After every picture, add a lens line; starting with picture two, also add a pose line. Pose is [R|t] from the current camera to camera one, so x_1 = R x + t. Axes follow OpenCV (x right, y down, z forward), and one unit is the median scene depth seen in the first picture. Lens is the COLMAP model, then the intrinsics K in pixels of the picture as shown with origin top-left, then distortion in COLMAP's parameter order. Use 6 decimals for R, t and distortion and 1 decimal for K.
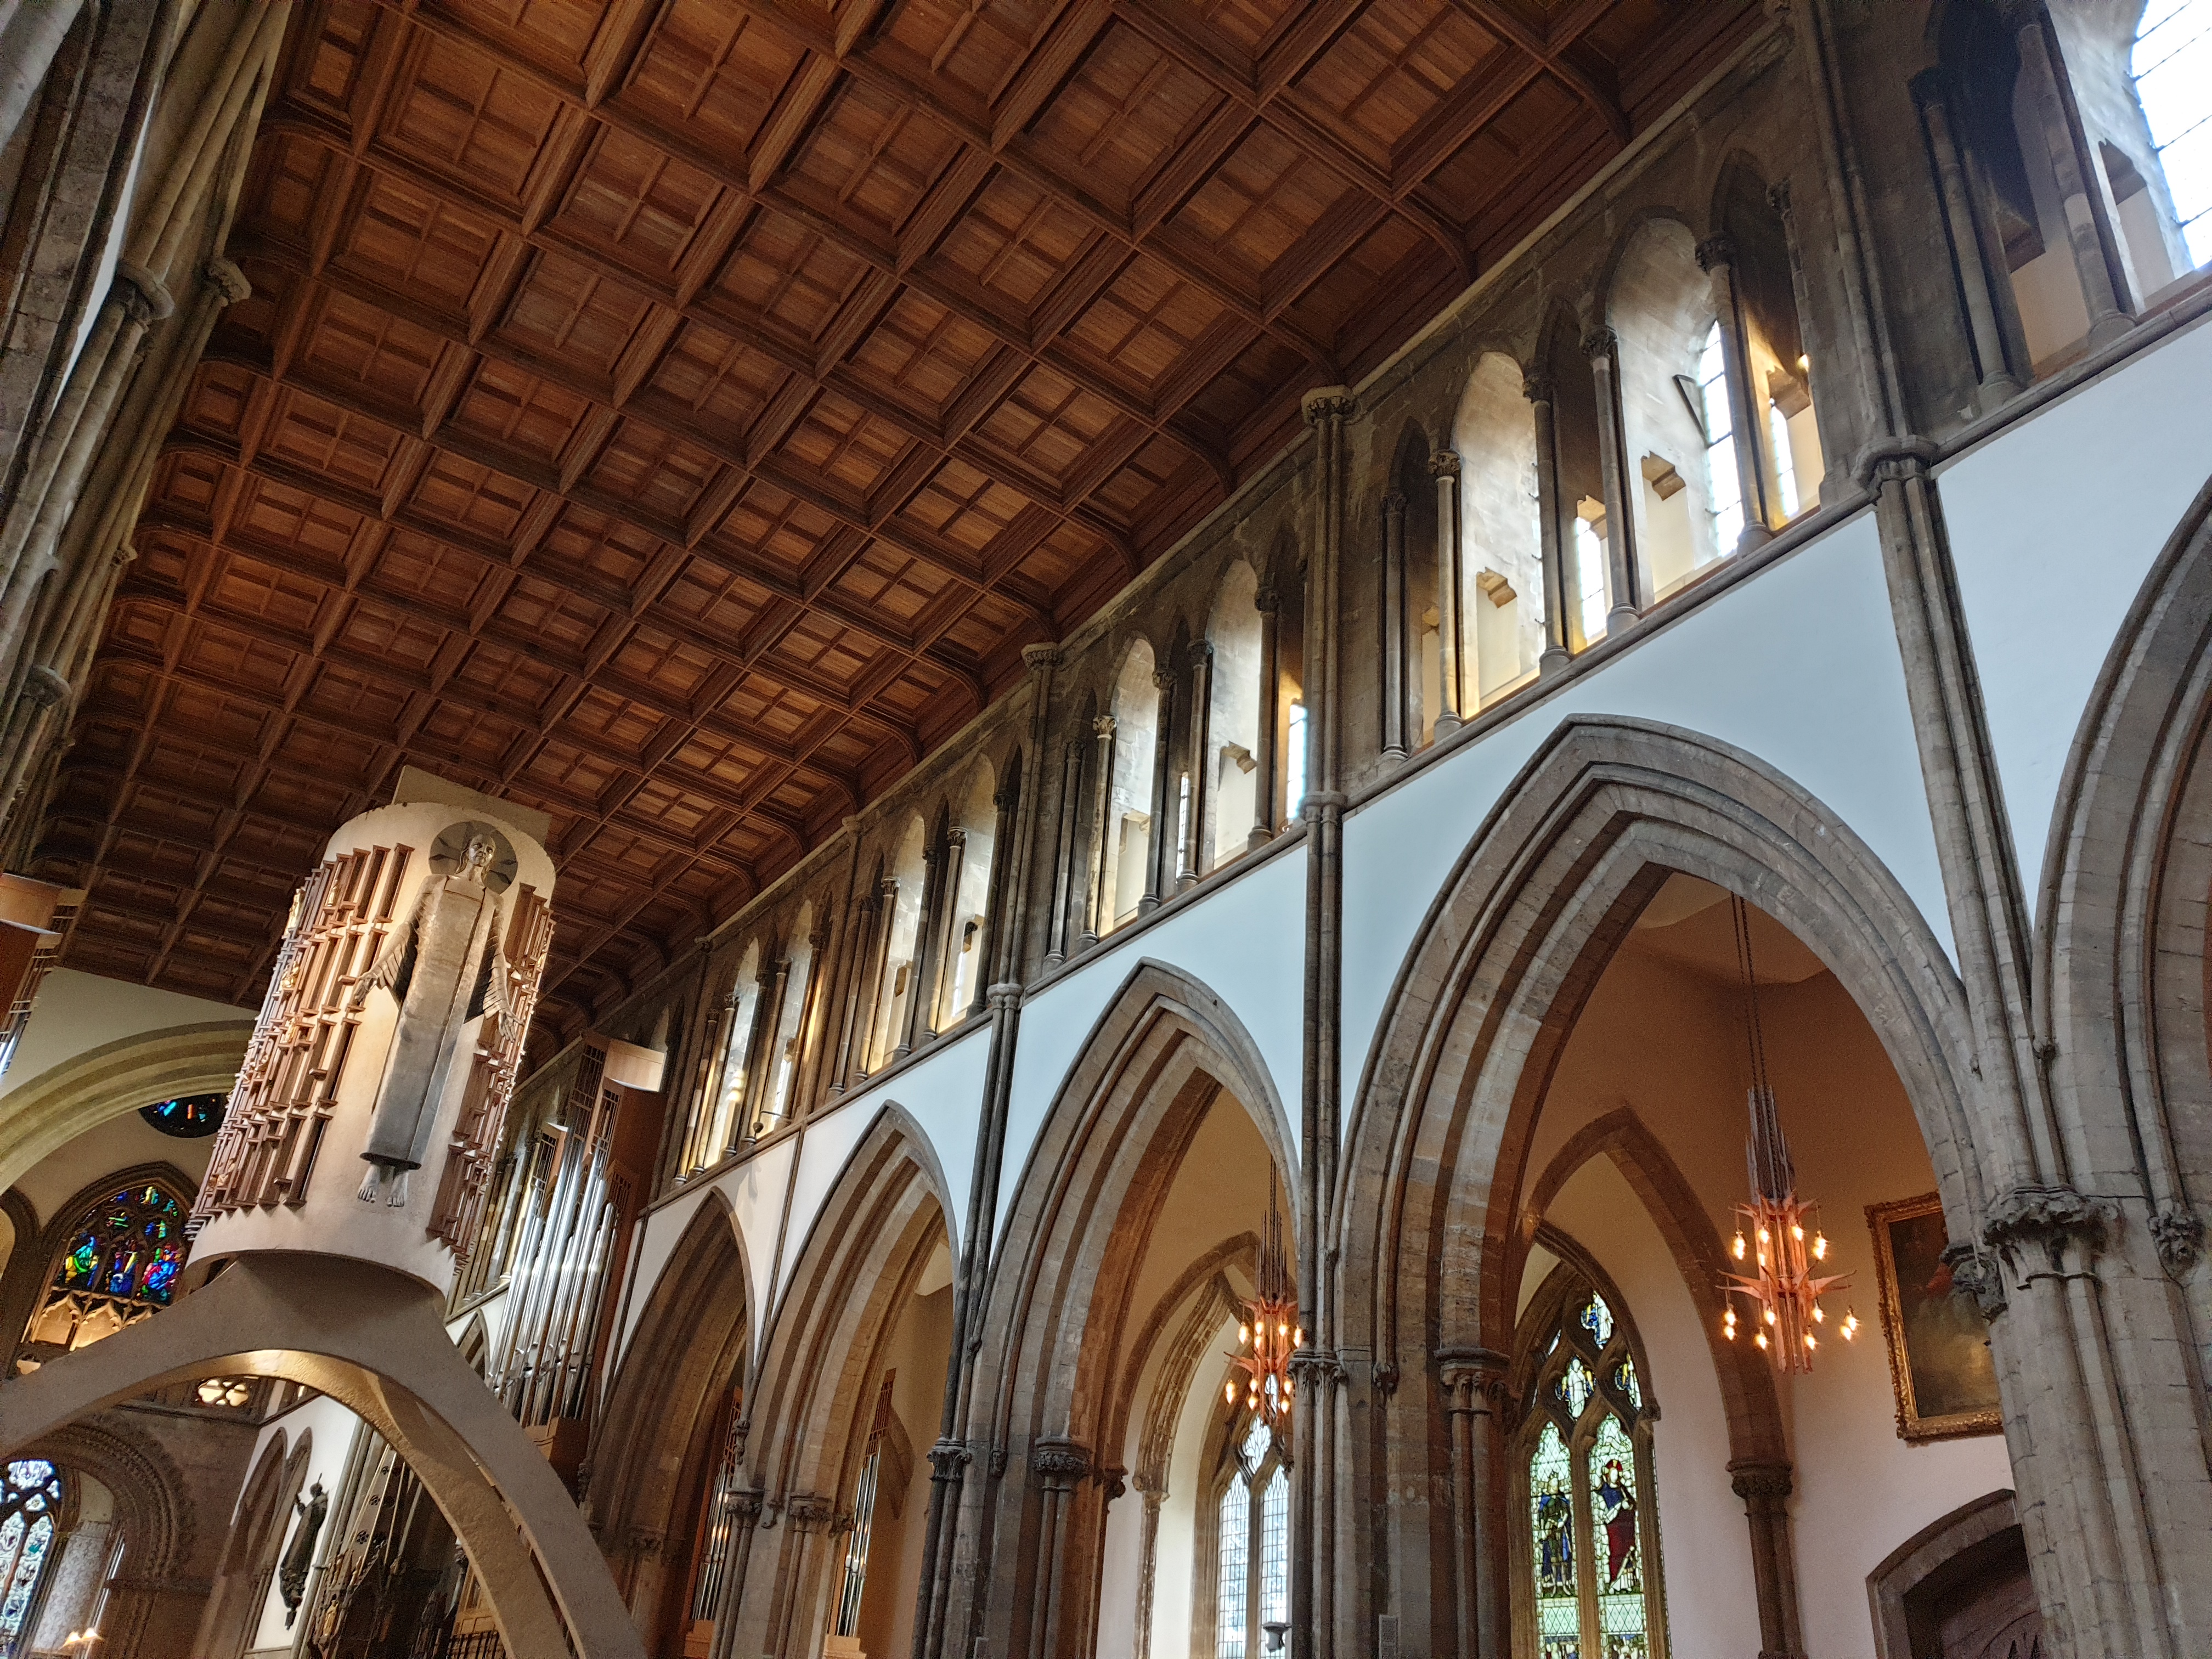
lens RADIAL K [[1749.8, 0, 1106.0], [0, 1749.8, 833.5], [0, 0, 1]] dist [0.046385, -0.024624]
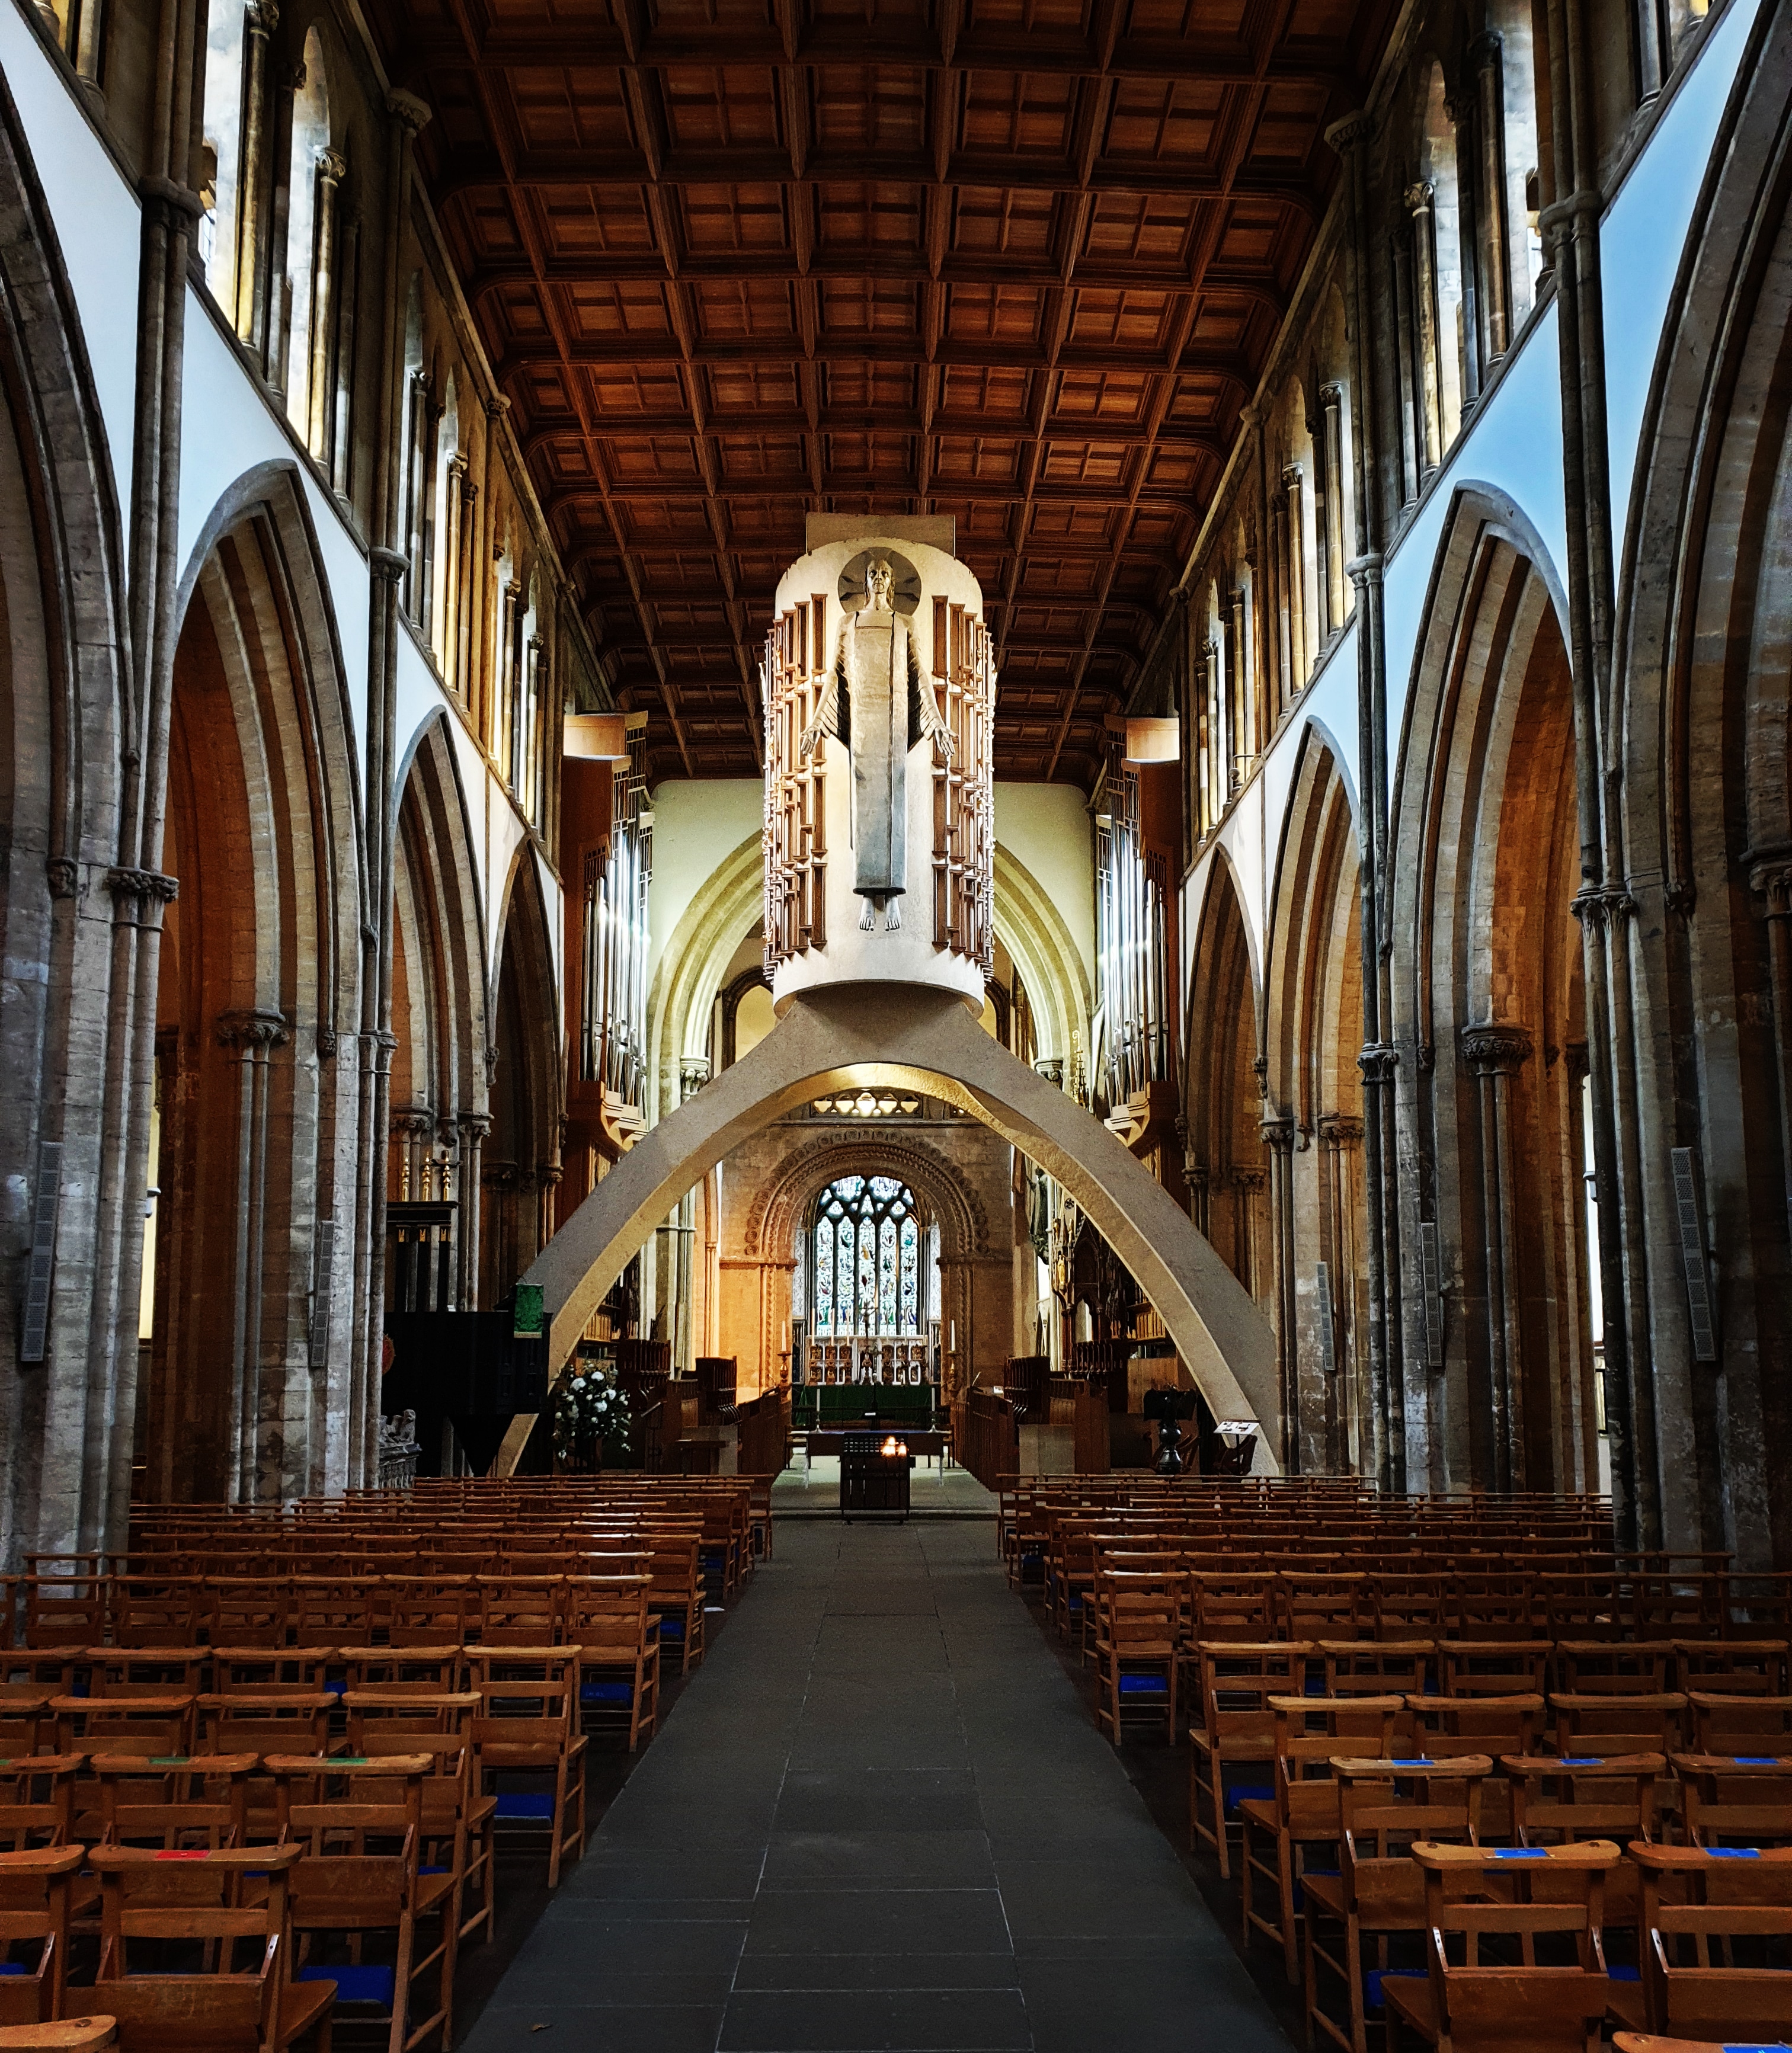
lens RADIAL K [[1874.3, 0, 898.0], [0, 1874.3, 1119.0], [0, 0, 1]] dist [0.048336, 0.000000]
pose [[0.829415, -0.143656, -0.539846, 0.208661], [0.316556, 0.917103, 0.242309, 0.039000], [0.460286, -0.371866, 0.806134, 0.020264]]
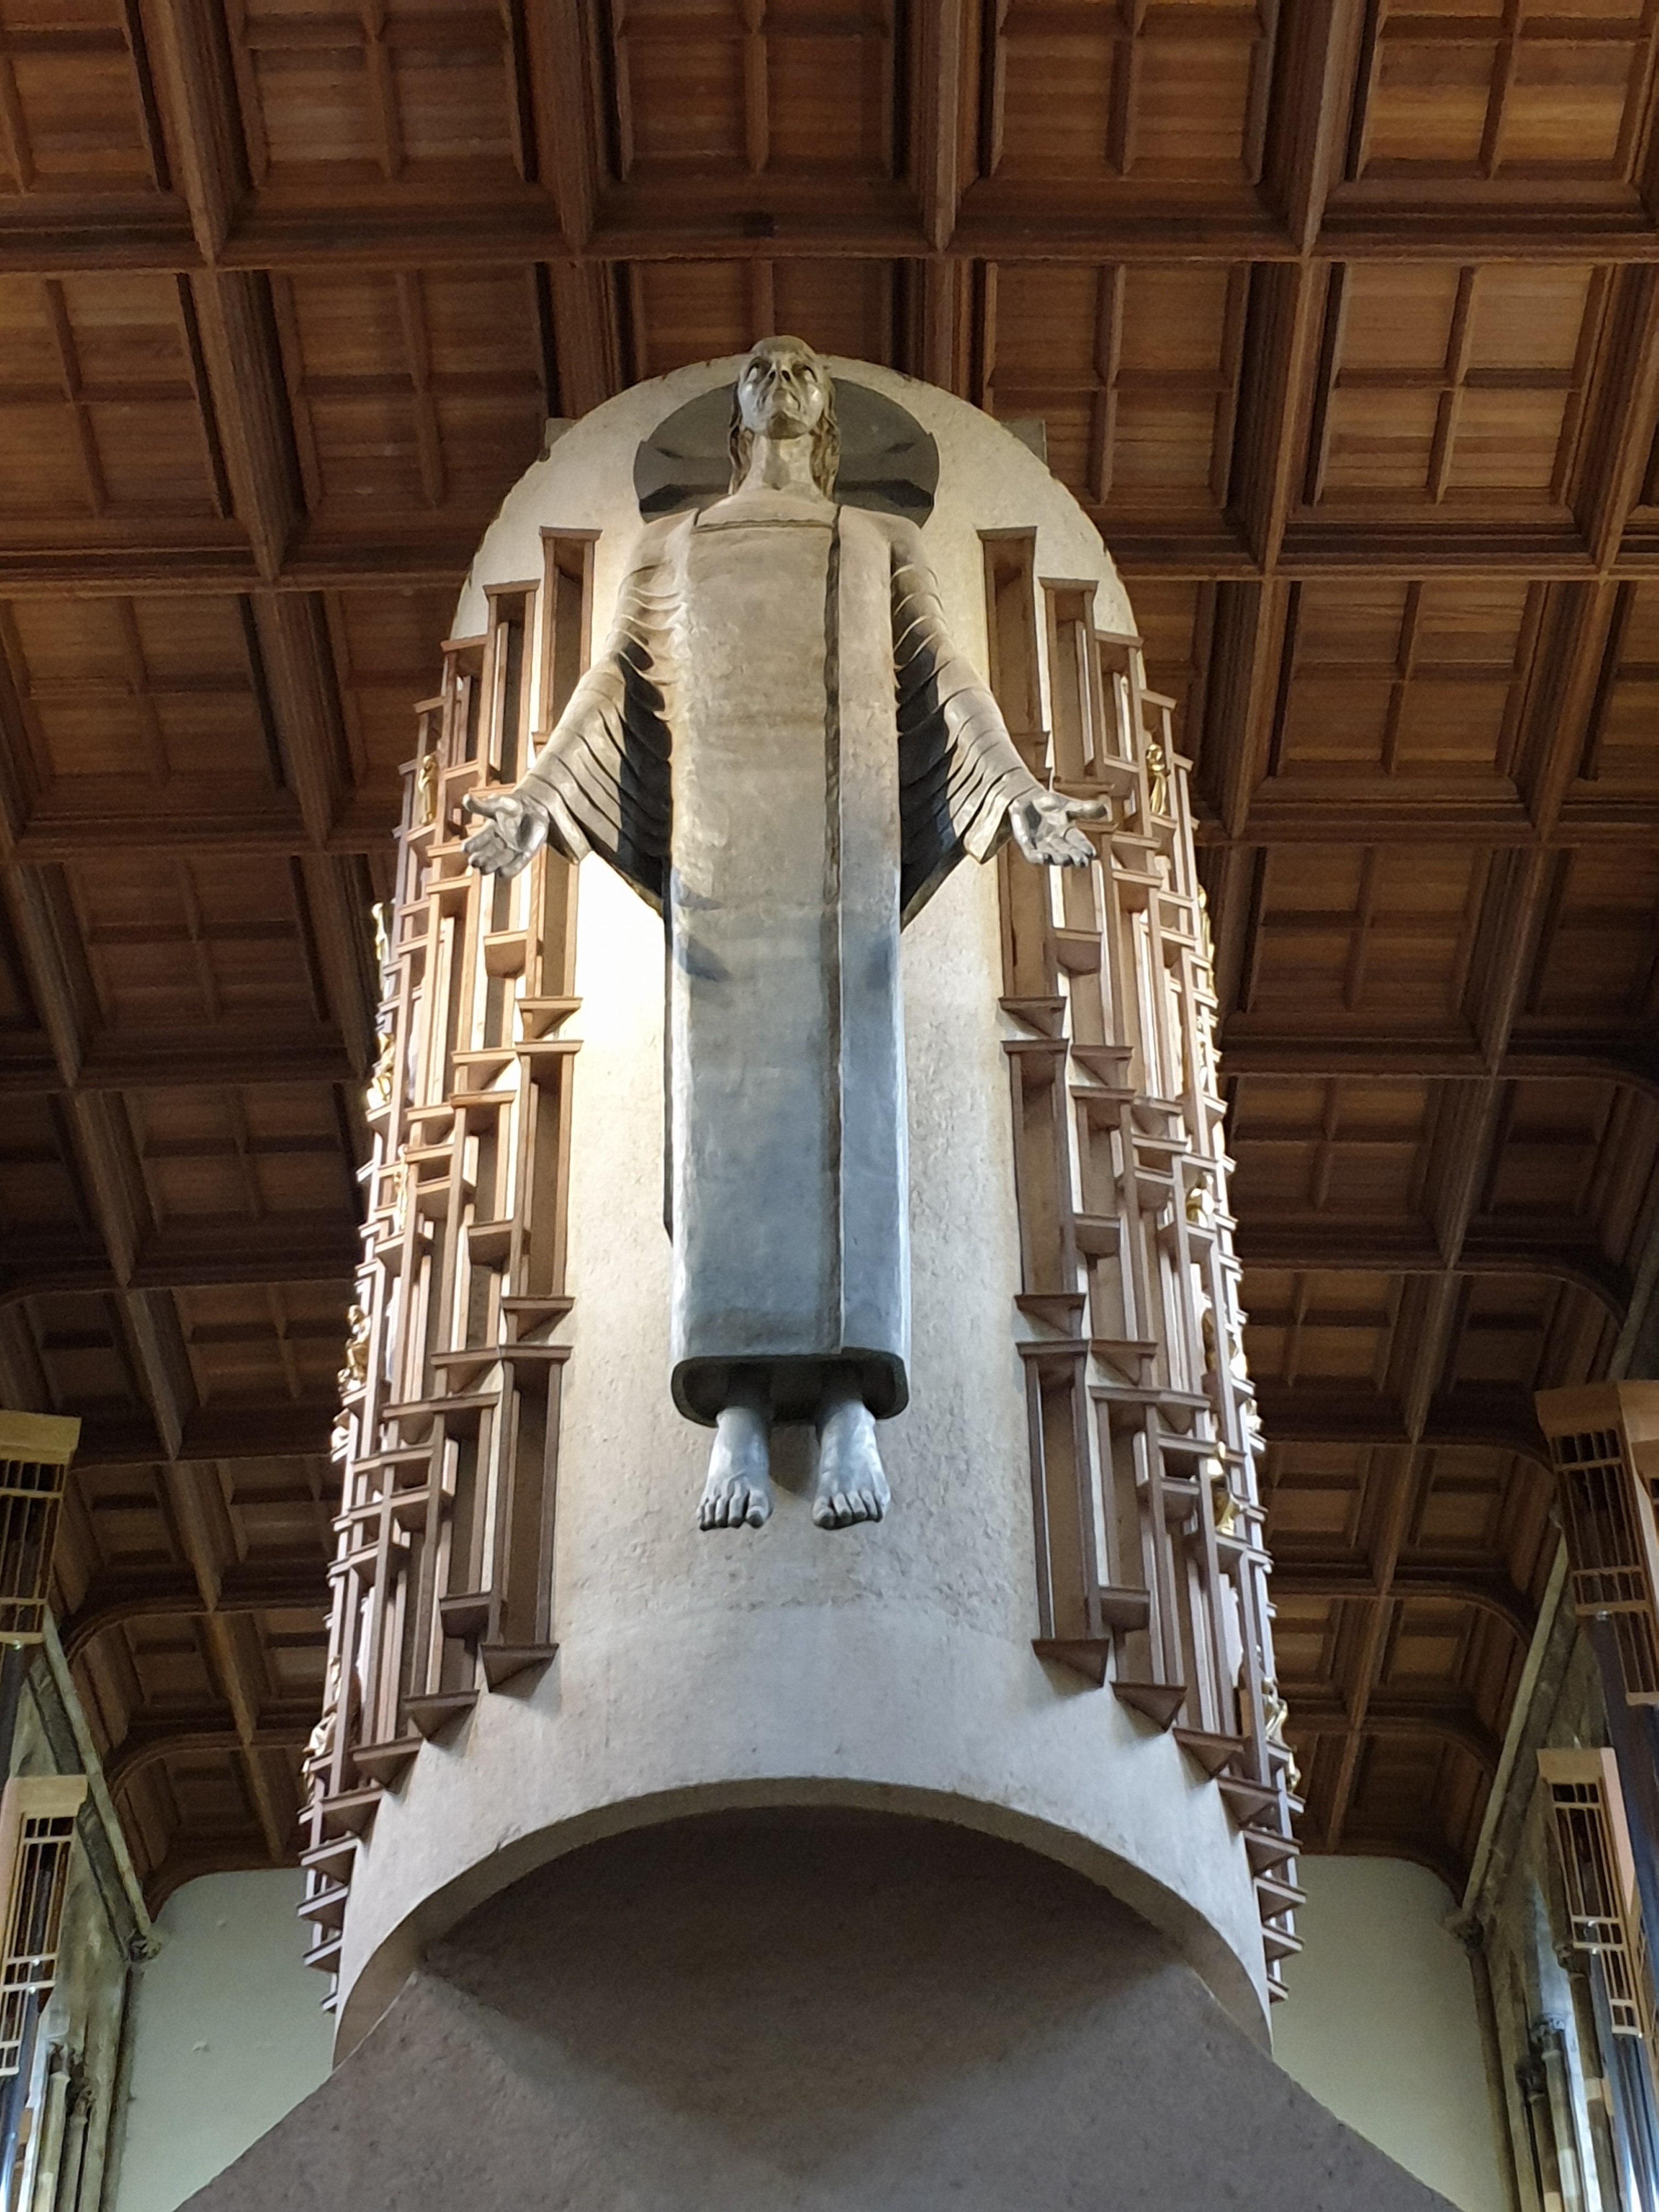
lens RADIAL K [[3627.2, 0, 815.1], [0, 3627.2, 1106.6], [0, 0, 1]] dist [0.183882, 0.000000]
pose [[0.818839, -0.420792, -0.390433, -0.188797], [0.332170, 0.902068, -0.275565, 0.290519], [0.468152, 0.095954, 0.878423, 0.554580]]
